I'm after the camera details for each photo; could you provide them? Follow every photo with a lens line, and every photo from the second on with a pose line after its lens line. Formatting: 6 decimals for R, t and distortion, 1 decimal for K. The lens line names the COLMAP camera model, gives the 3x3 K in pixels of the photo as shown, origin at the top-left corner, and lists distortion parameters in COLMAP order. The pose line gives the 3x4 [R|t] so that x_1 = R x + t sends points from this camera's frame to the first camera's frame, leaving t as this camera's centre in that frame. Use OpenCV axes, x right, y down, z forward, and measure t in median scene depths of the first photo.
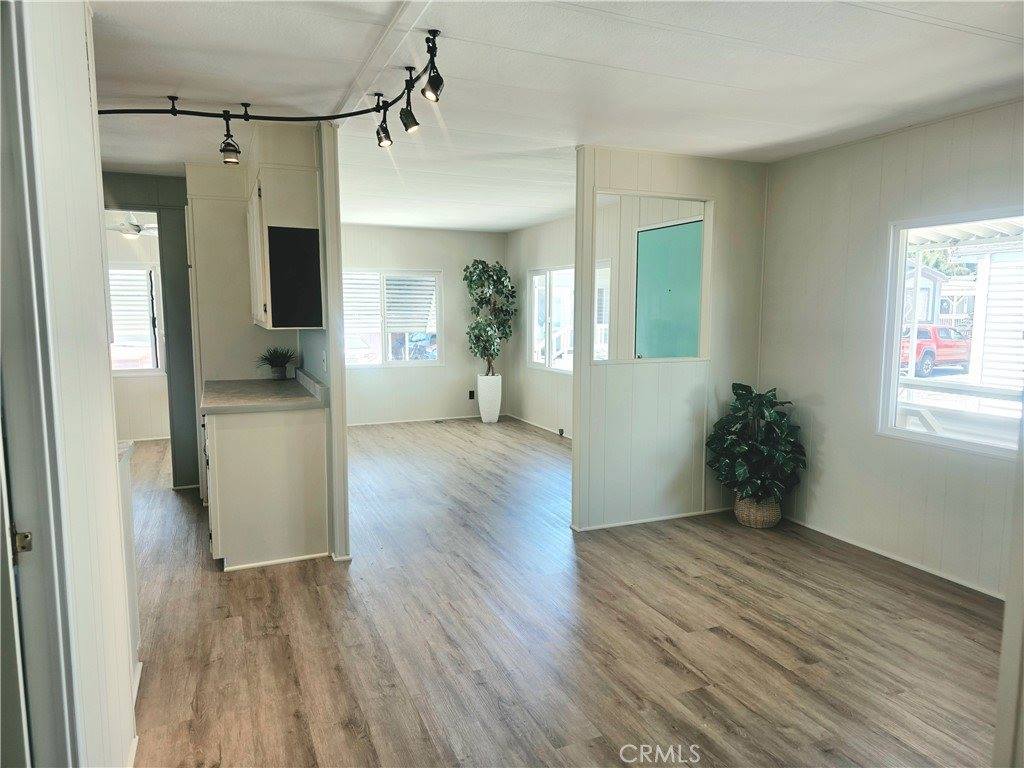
lens RADIAL K [[687.2, 0, 521.1], [0, 687.2, 389.1], [0, 0, 1]] dist [0.070277, -0.055777]
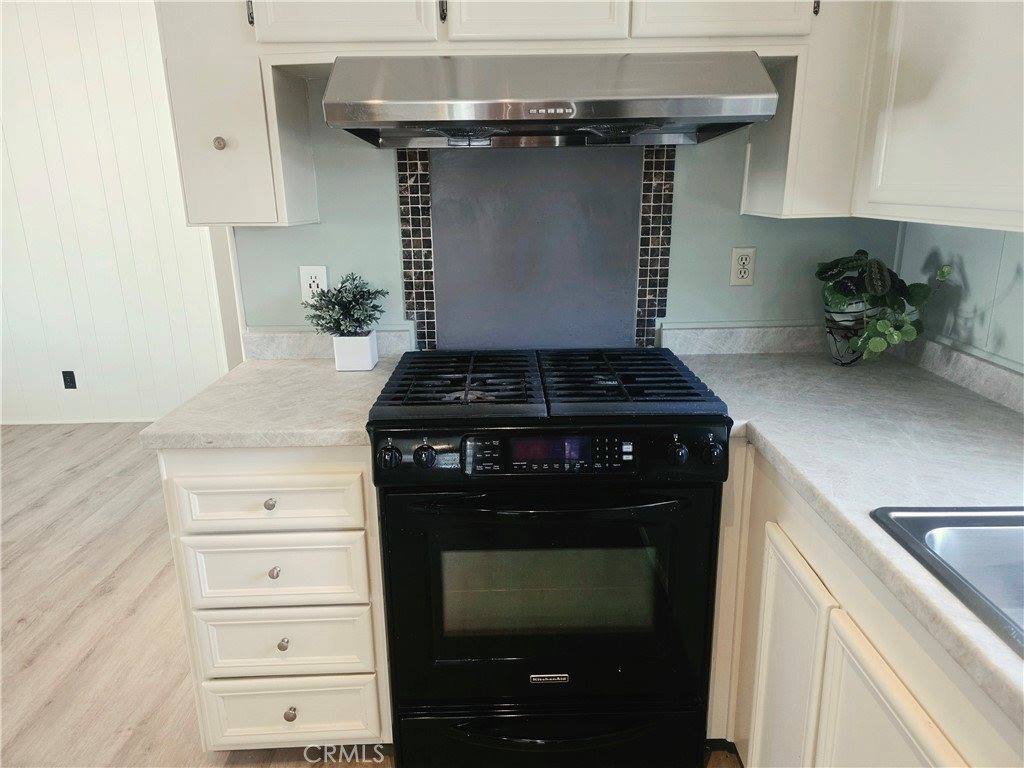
lens RADIAL K [[688.5, 0, 509.4], [0, 688.5, 397.1], [0, 0, 1]] dist [0.073775, -0.001613]
pose [[-0.912591, -0.106919, 0.394647, -1.006041], [0.064408, 0.915562, 0.396985, -0.142450], [-0.403769, 0.387703, -0.828647, 1.297454]]
